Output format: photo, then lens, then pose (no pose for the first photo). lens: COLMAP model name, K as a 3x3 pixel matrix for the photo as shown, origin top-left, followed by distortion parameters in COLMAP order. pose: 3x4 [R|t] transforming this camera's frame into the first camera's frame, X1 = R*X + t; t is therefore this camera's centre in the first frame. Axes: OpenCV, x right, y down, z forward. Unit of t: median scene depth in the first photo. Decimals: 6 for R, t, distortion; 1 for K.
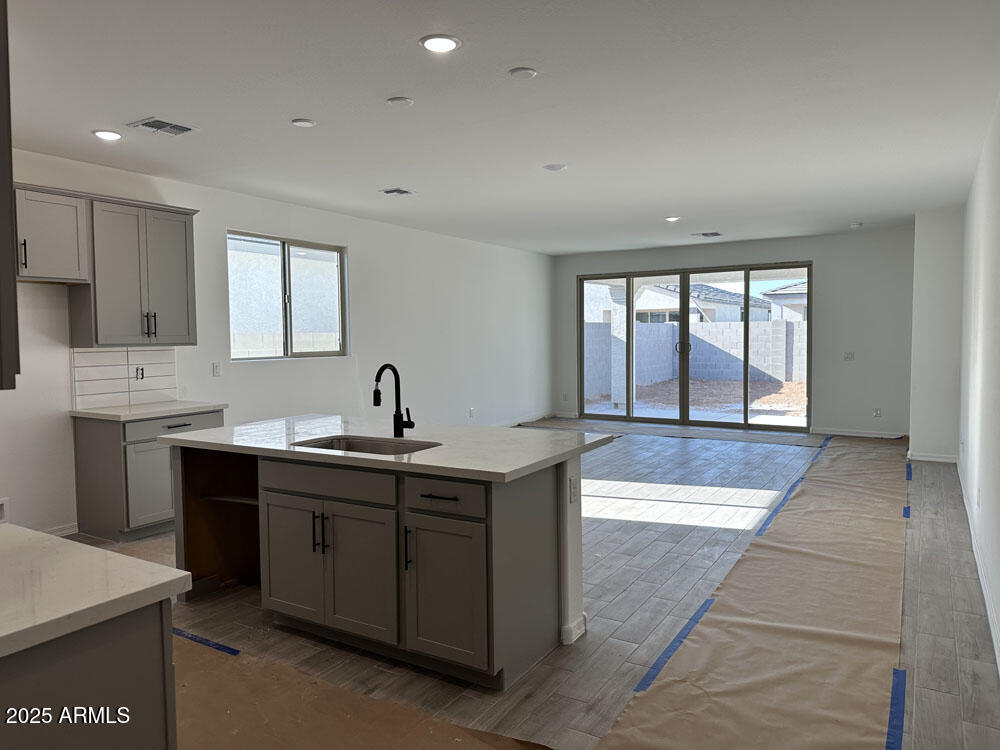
lens RADIAL K [[708.6, 0, 498.3], [0, 708.6, 369.0], [0, 0, 1]] dist [0.066947, -0.069524]
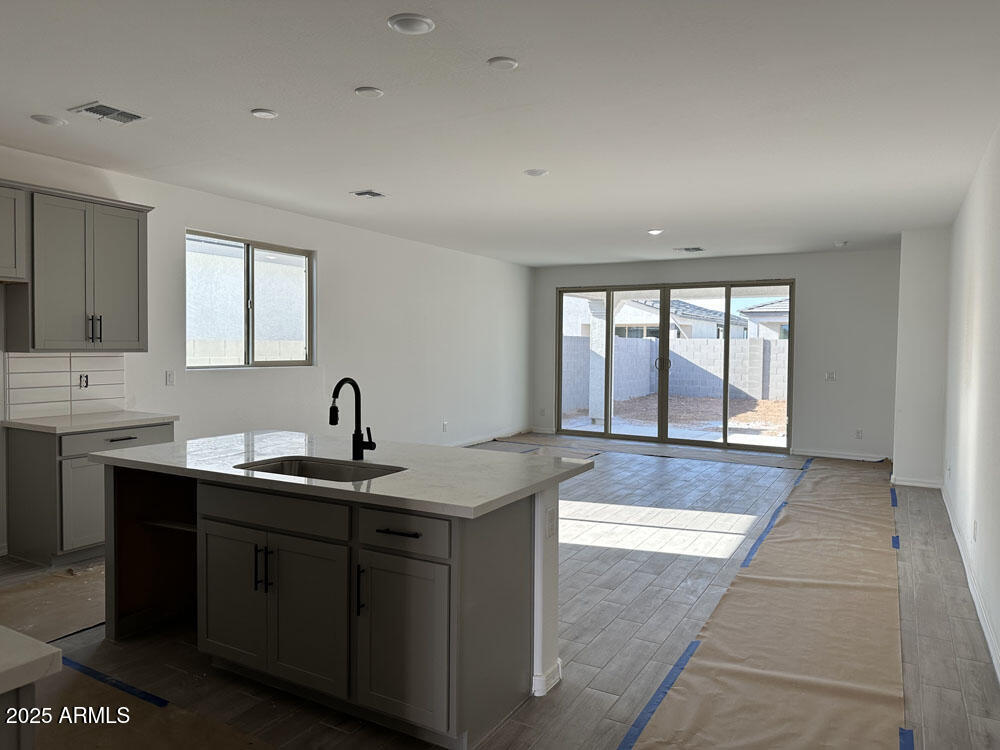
lens RADIAL K [[708.6, 0, 495.1], [0, 708.6, 369.0], [0, 0, 1]] dist [0.066947, -0.069524]
pose [[0.999412, 0.020700, 0.027330, 0.004678], [-0.020256, 0.999660, -0.016412, -0.005045], [-0.027661, 0.015849, 0.999492, 0.058798]]
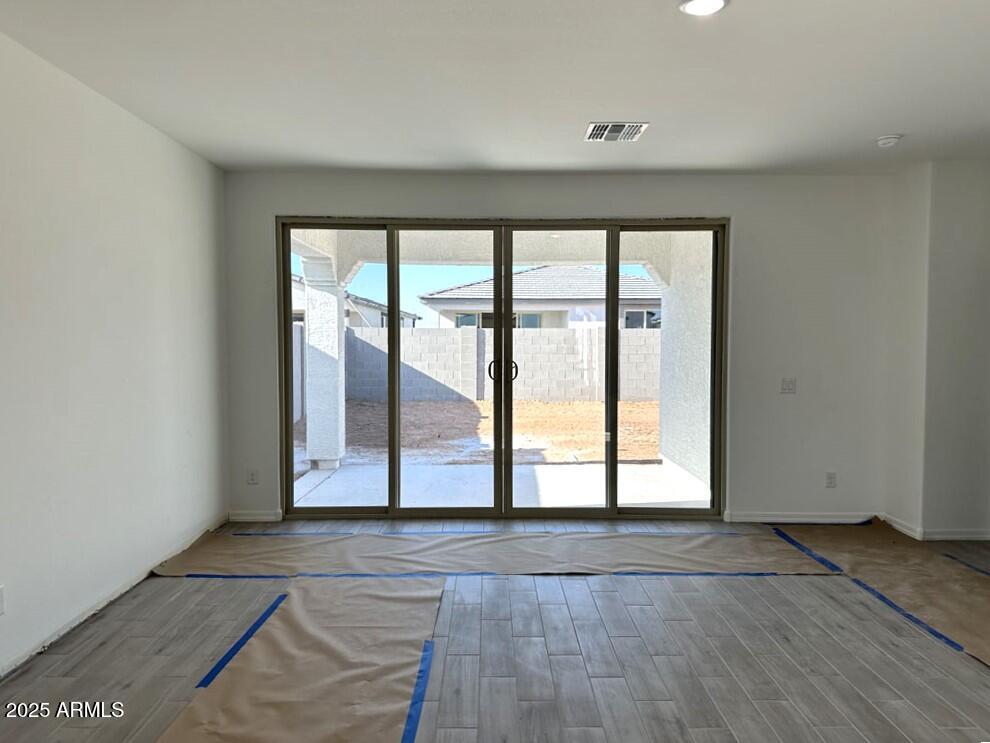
lens RADIAL K [[701.5, 0, 503.8], [0, 701.5, 370.8], [0, 0, 1]] dist [0.066947, -0.069524]
pose [[0.847745, -0.010943, 0.530292, -0.034816], [0.014146, 0.999898, -0.001980, -0.083566], [-0.530216, 0.009180, 0.847813, 1.635206]]
